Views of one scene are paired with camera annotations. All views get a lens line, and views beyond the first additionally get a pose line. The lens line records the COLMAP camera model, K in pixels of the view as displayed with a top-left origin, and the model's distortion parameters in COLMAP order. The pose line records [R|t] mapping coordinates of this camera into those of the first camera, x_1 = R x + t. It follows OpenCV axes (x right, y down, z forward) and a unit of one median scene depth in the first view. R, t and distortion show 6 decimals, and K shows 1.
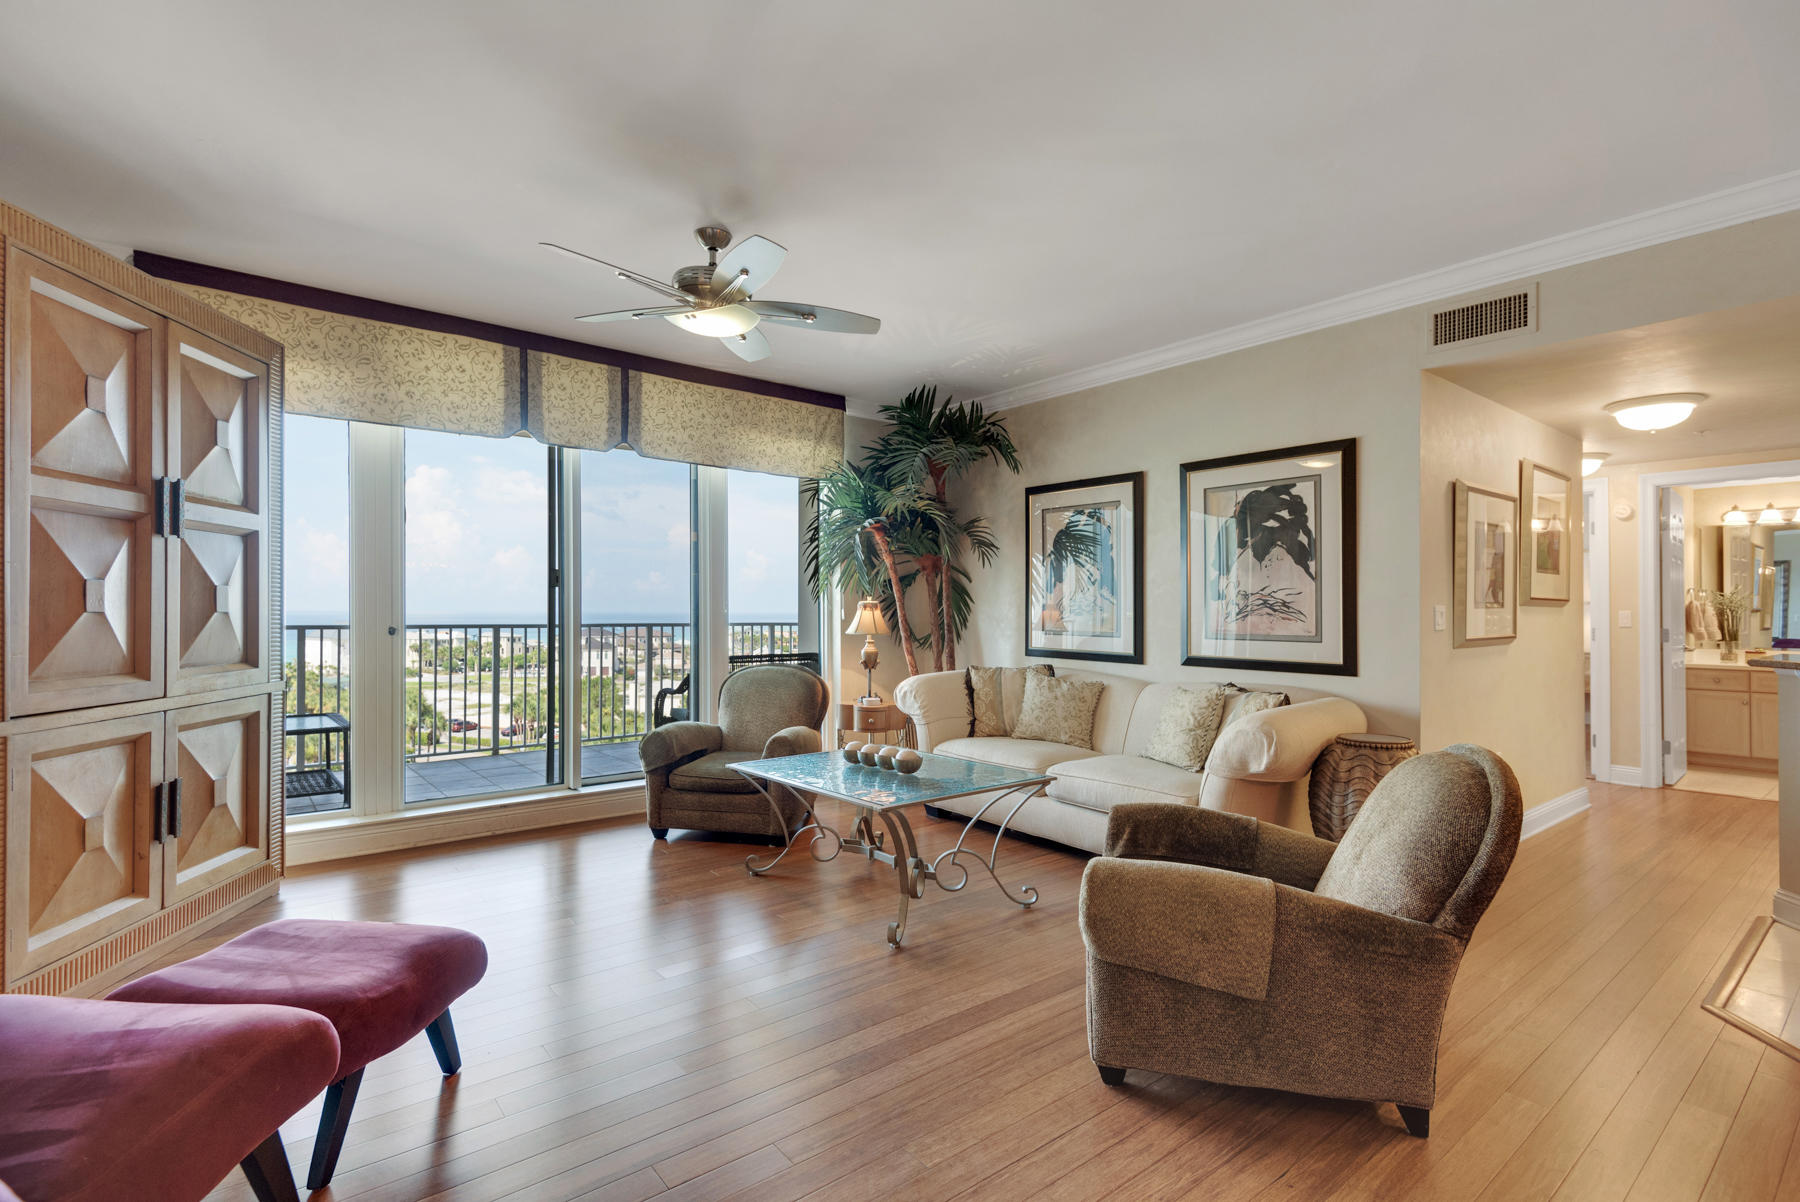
lens RADIAL K [[819.1, 0, 894.8], [0, 819.1, 599.9], [0, 0, 1]] dist [0.035524, -0.022607]
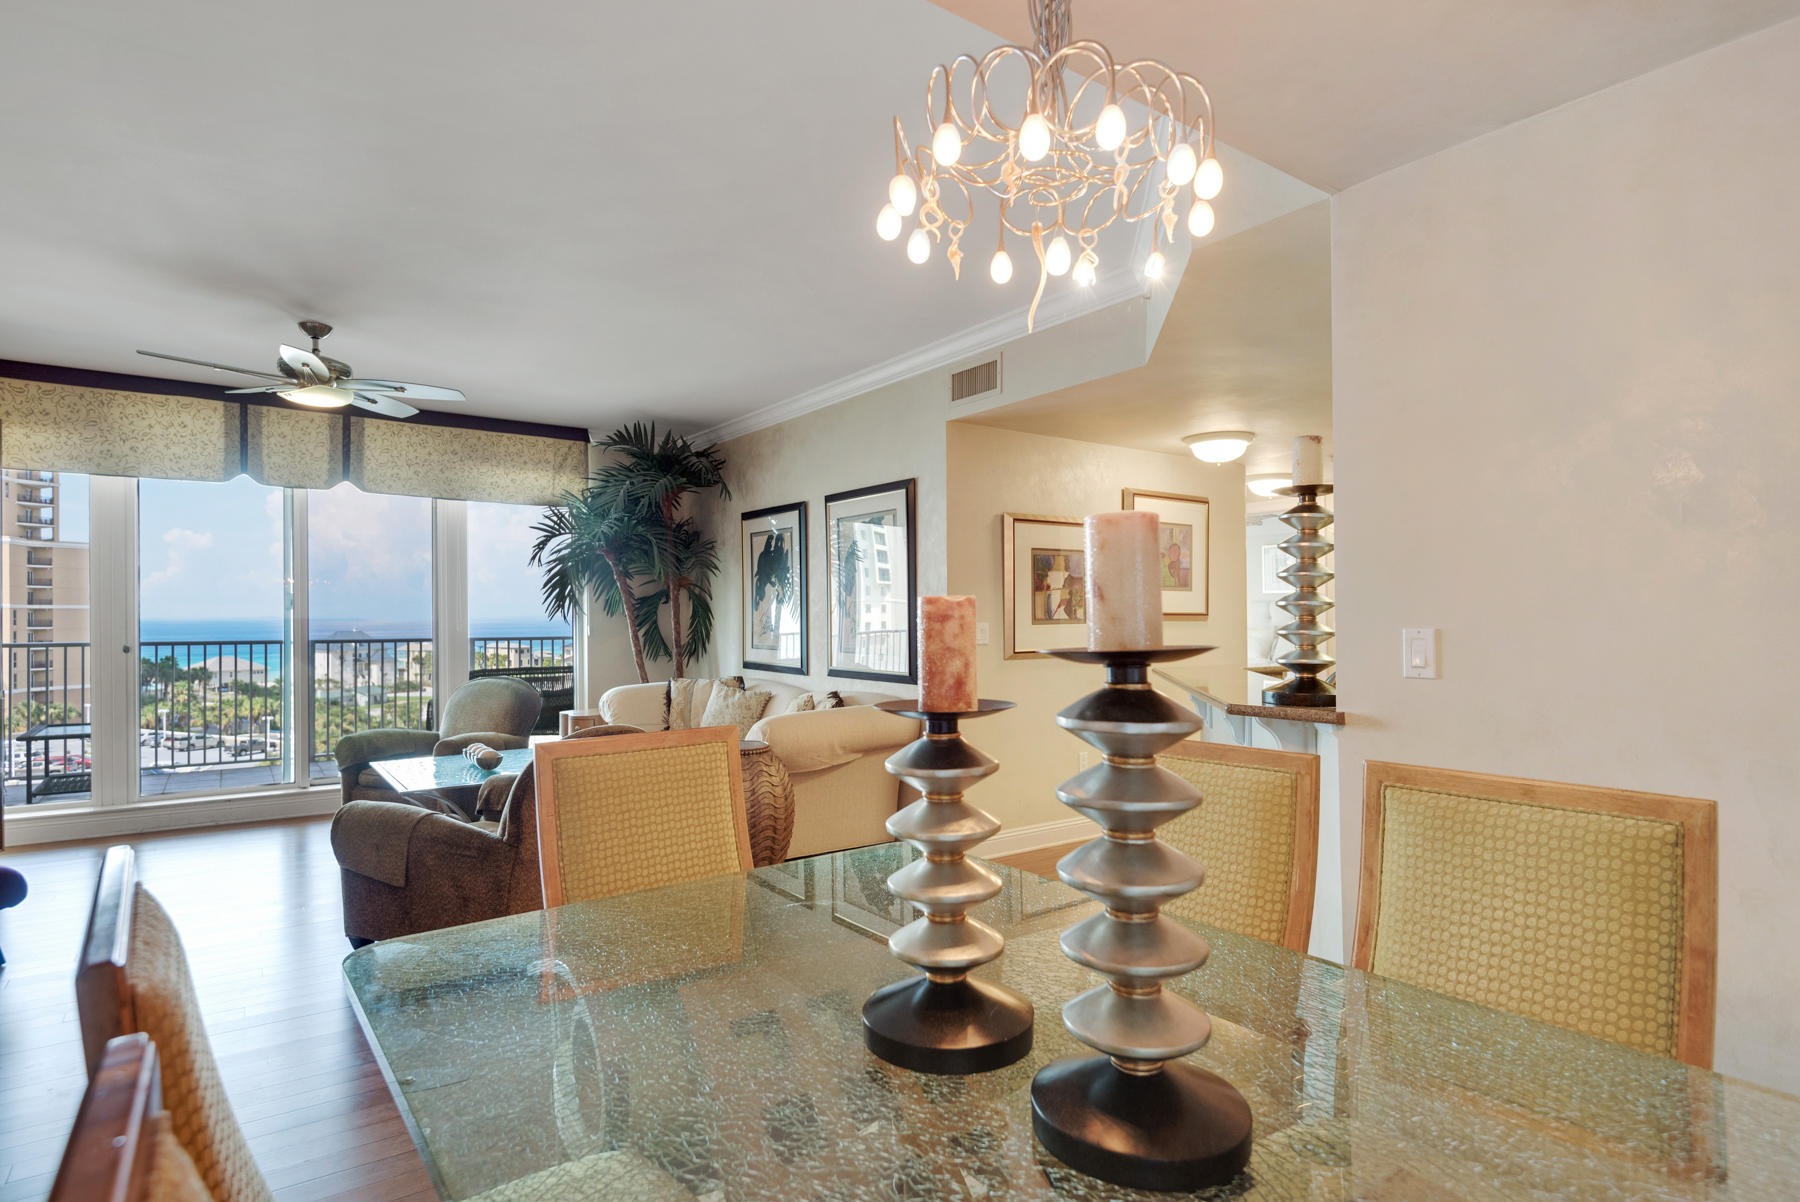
lens RADIAL K [[918.1, 0, 906.0], [0, 918.1, 607.4], [0, 0, 1]] dist [0.000880, -0.006814]
pose [[0.999320, -0.007355, -0.036143, 0.494319], [0.007286, 0.999971, -0.002043, -0.010260], [0.036157, 0.001778, 0.999345, -0.233082]]
